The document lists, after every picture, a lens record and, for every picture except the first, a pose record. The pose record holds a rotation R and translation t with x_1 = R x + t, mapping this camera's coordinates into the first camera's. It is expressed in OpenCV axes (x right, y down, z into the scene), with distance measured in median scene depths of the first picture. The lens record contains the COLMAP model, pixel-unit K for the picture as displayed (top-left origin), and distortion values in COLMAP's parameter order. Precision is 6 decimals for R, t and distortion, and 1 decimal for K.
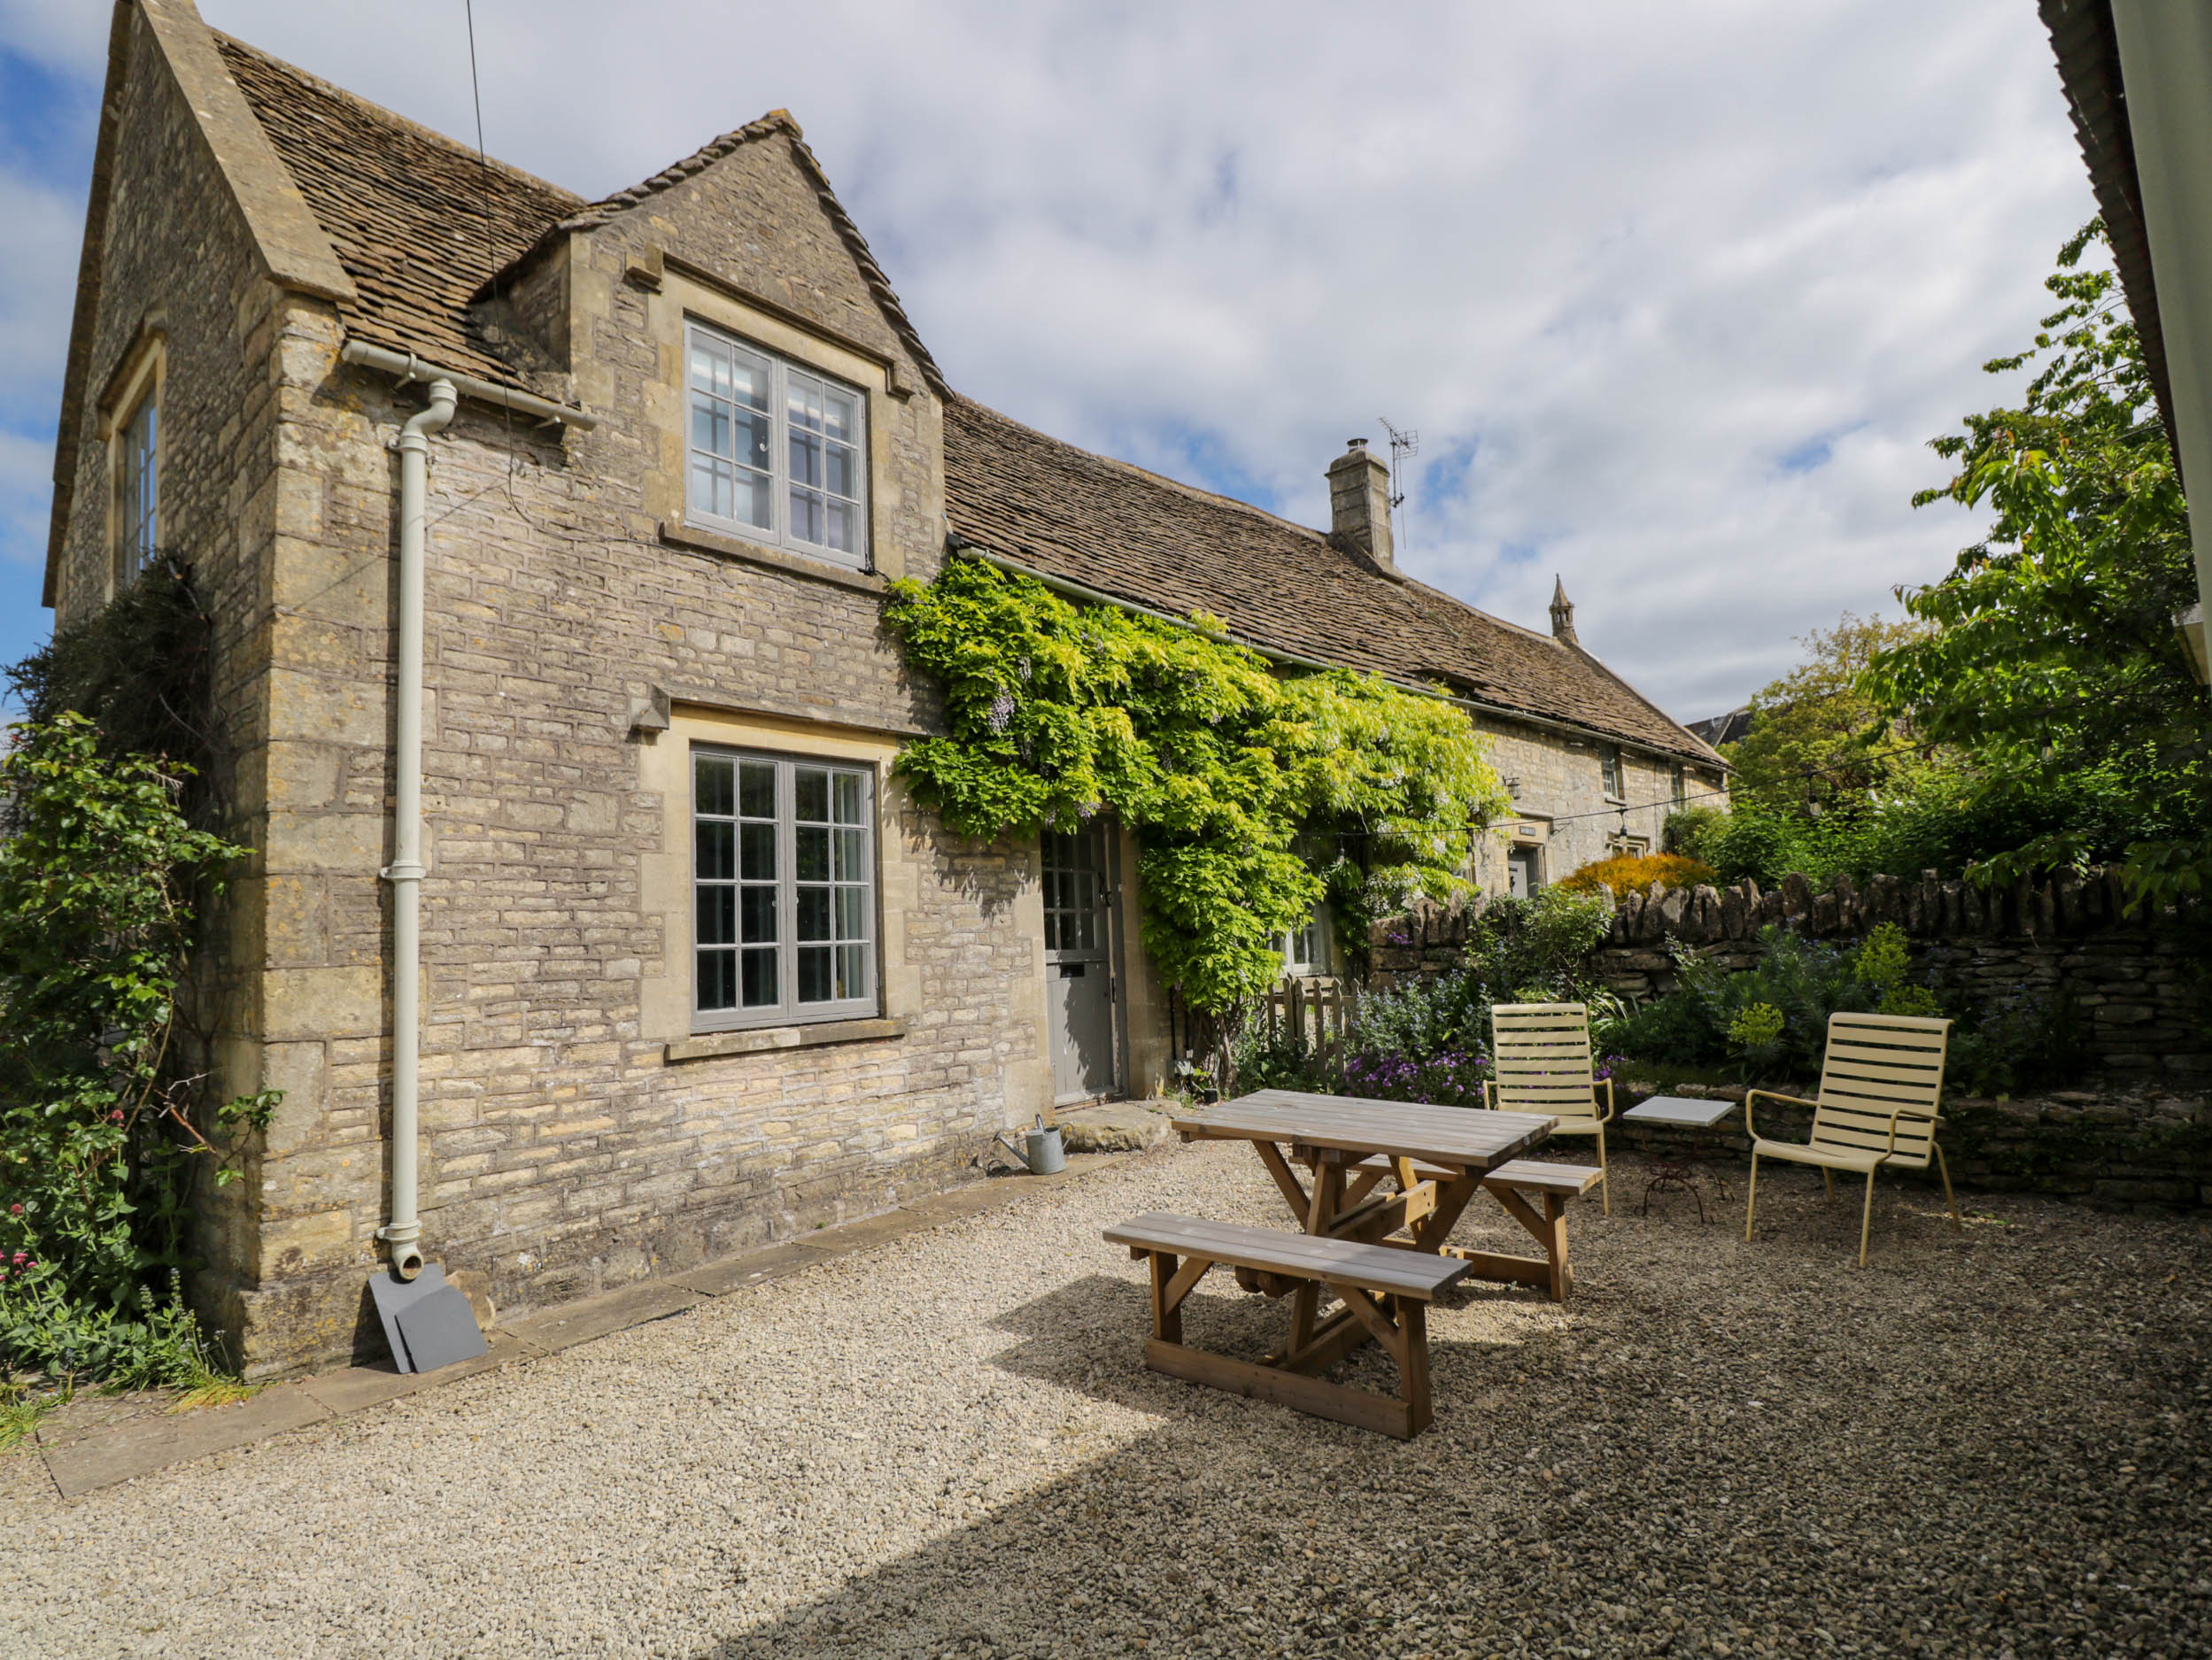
lens RADIAL K [[1161.3, 0, 1101.9], [0, 1161.3, 826.4], [0, 0, 1]] dist [0.004261, -0.013318]
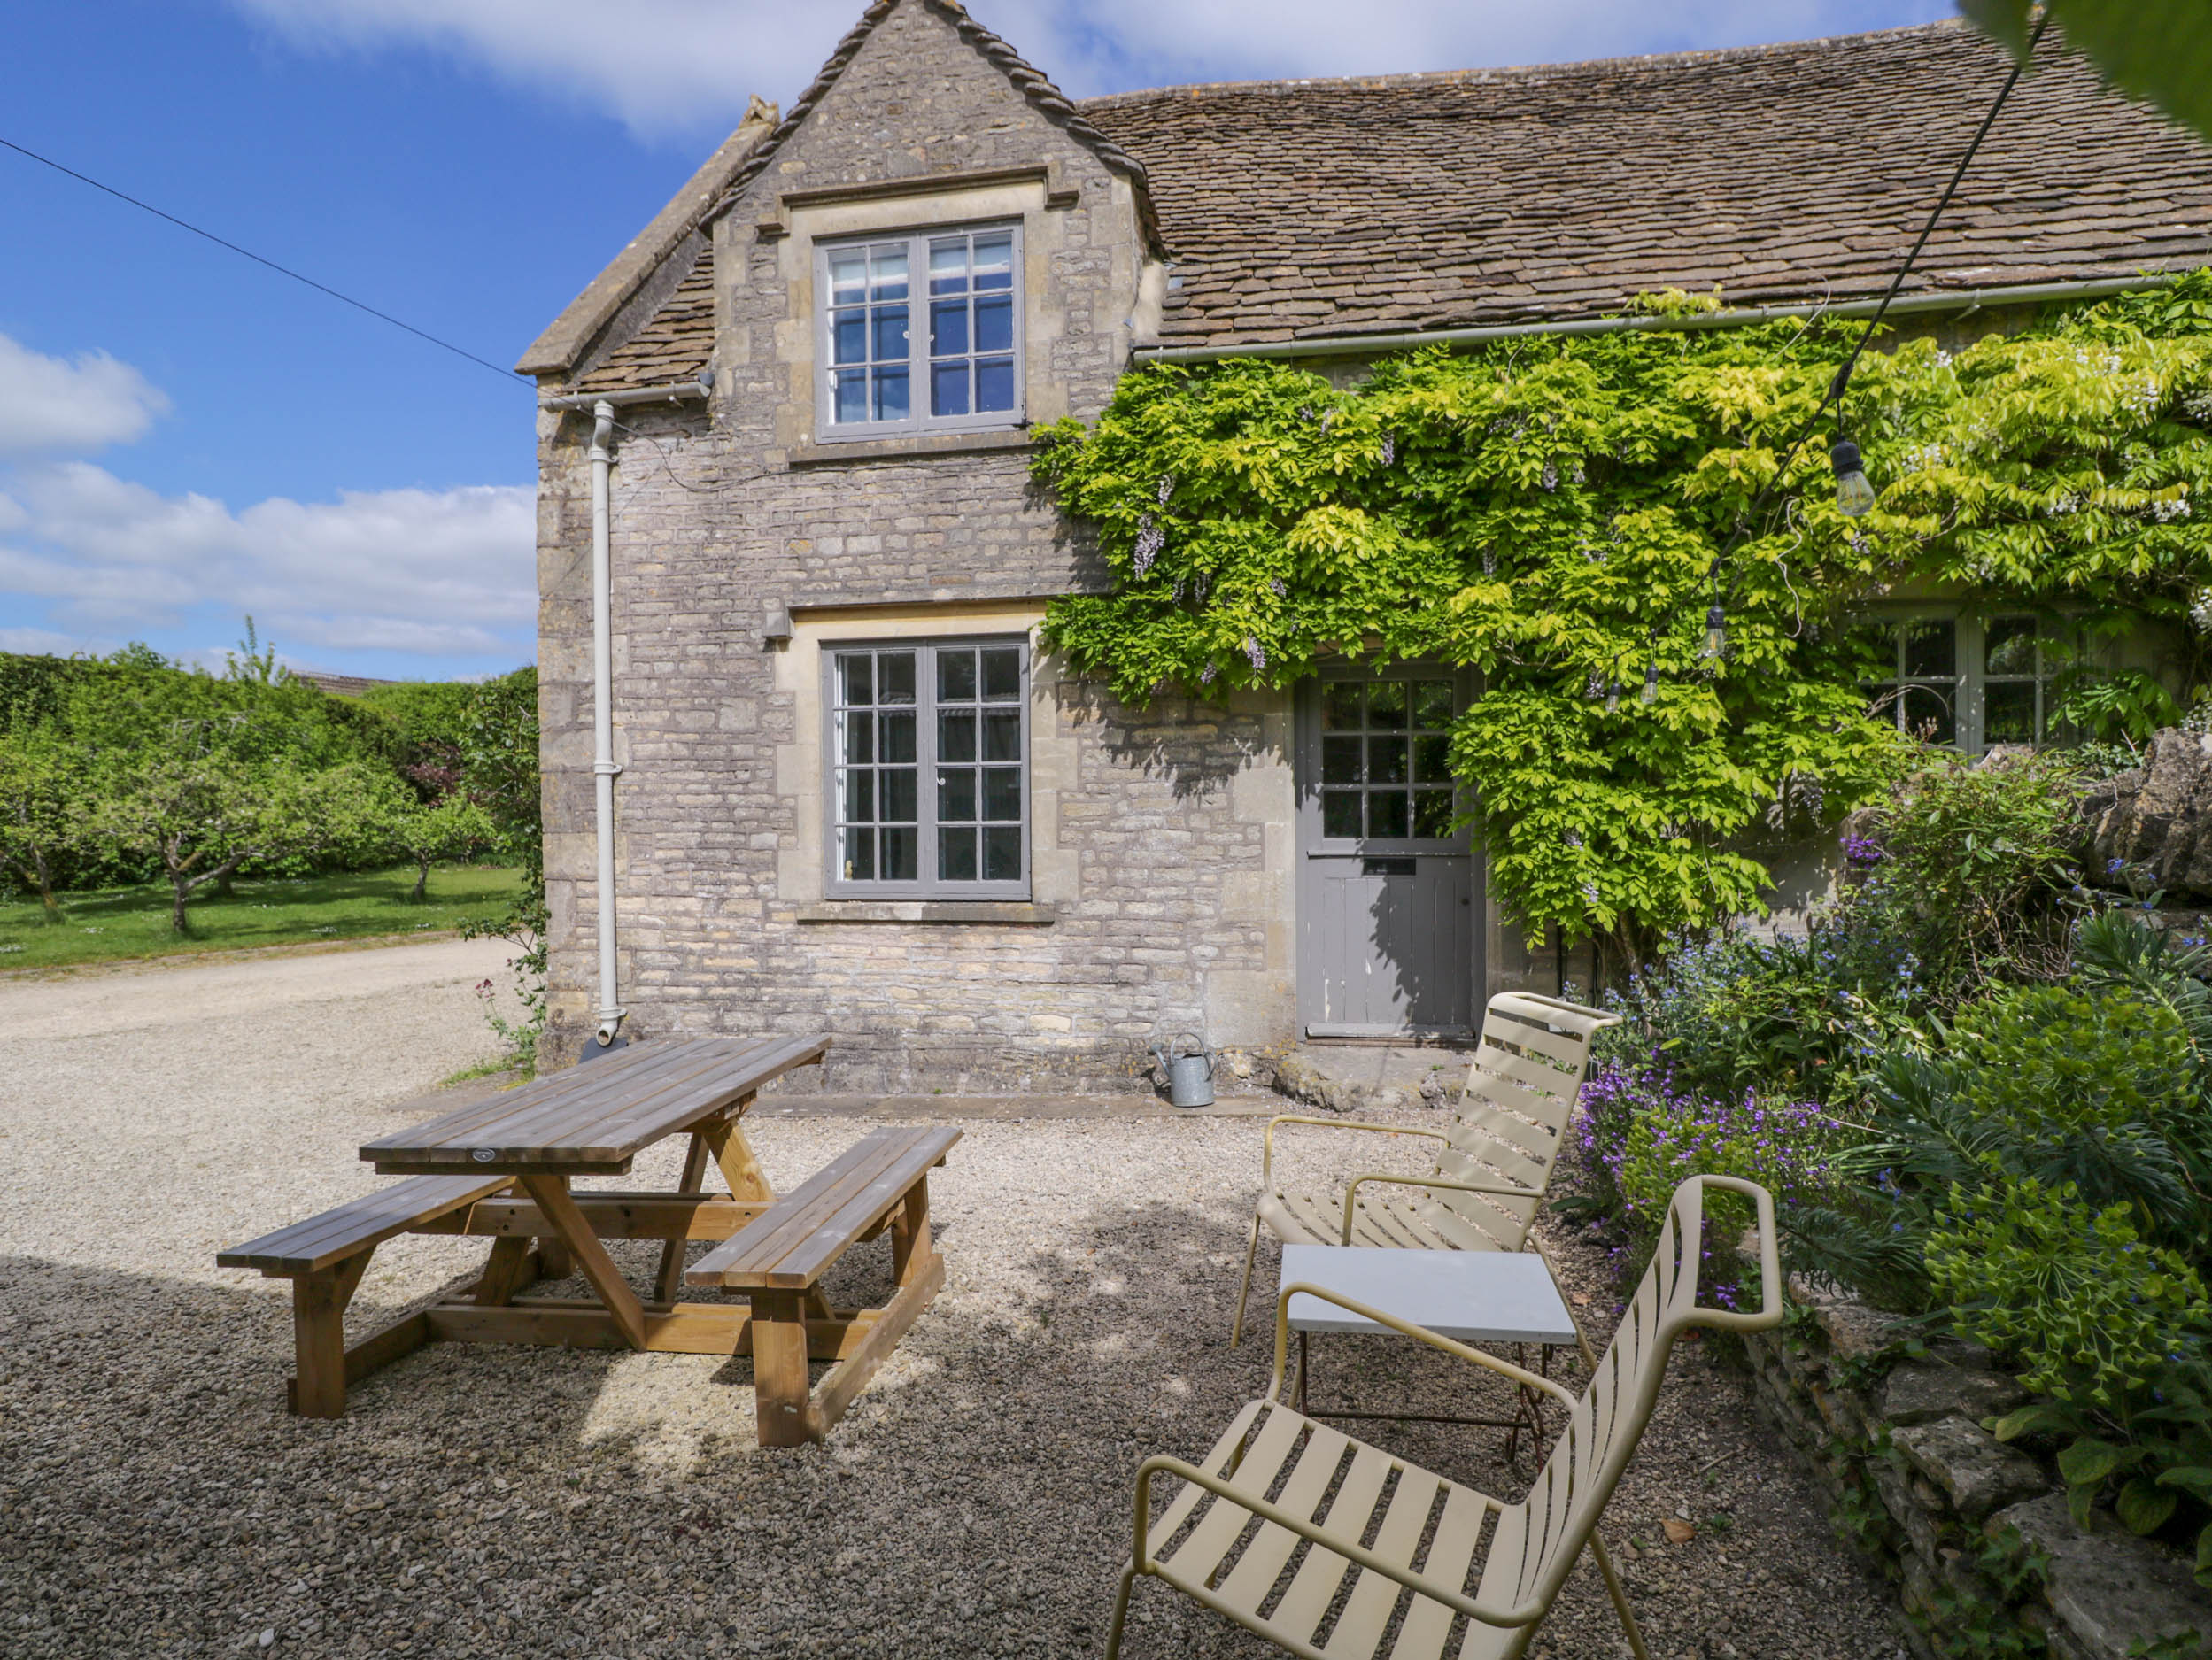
lens RADIAL K [[1161.3, 0, 1104.2], [0, 1161.3, 838.4], [0, 0, 1]] dist [0.004261, -0.013318]
pose [[0.485567, 0.044918, -0.873045, 0.726333], [0.075491, 0.992794, 0.093065, 0.029437], [0.870934, -0.111096, 0.478677, 0.642925]]
